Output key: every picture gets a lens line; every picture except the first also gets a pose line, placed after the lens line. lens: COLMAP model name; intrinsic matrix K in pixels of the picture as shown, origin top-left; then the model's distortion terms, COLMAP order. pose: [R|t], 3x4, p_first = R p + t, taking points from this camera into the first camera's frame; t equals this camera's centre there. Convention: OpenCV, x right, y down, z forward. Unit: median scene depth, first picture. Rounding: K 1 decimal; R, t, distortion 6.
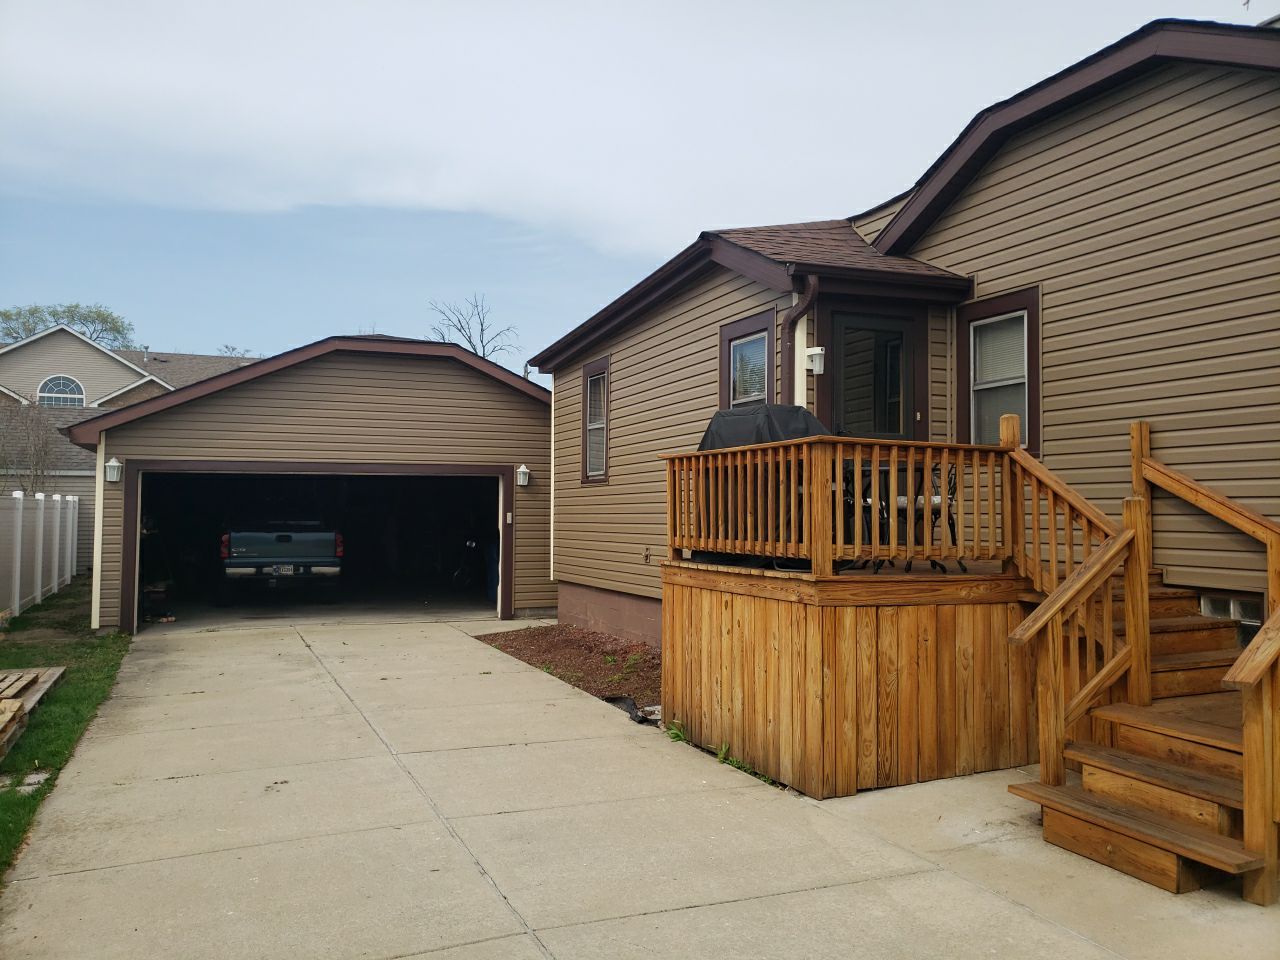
lens RADIAL K [[993.7, 0, 631.9], [0, 993.7, 476.5], [0, 0, 1]] dist [0.005651, 0.001773]
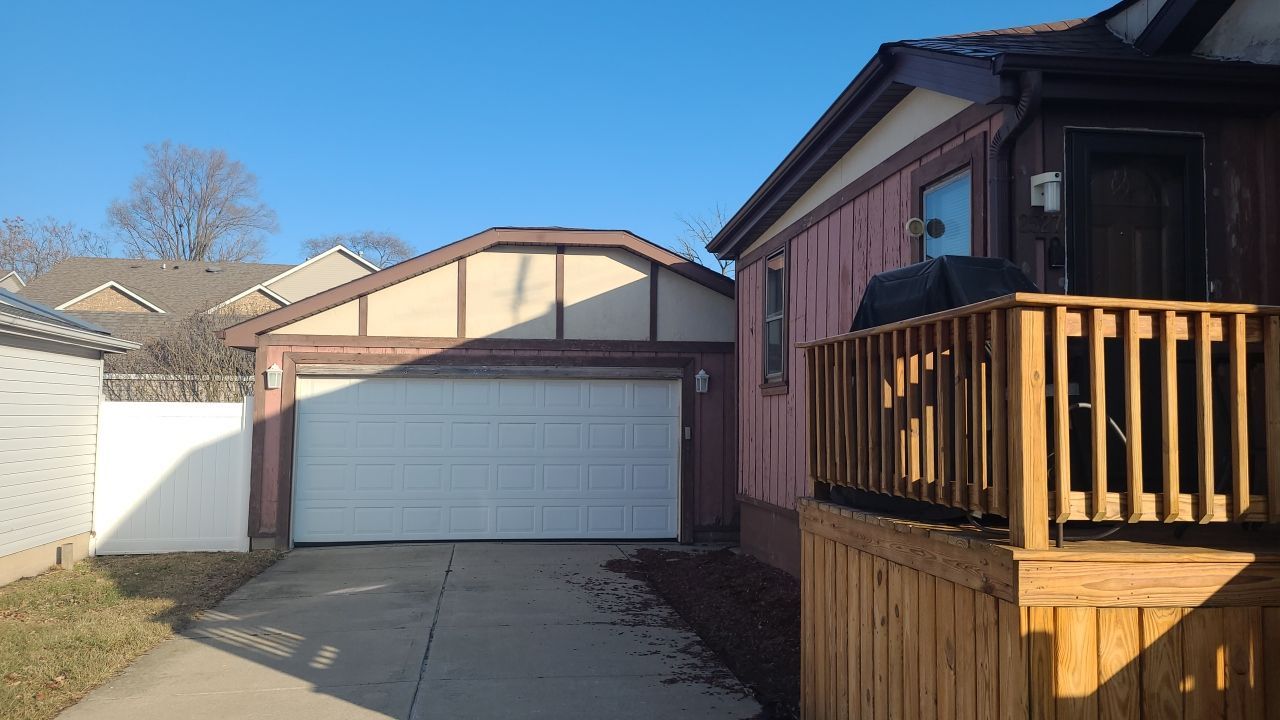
lens RADIAL K [[974.3, 0, 644.6], [0, 974.3, 356.0], [0, 0, 1]] dist [-0.000412, 0.004302]
pose [[0.969909, -0.008879, -0.243305, 0.096898], [0.001486, 0.999532, -0.030551, 0.008335], [0.243462, 0.029270, 0.969469, 0.349011]]
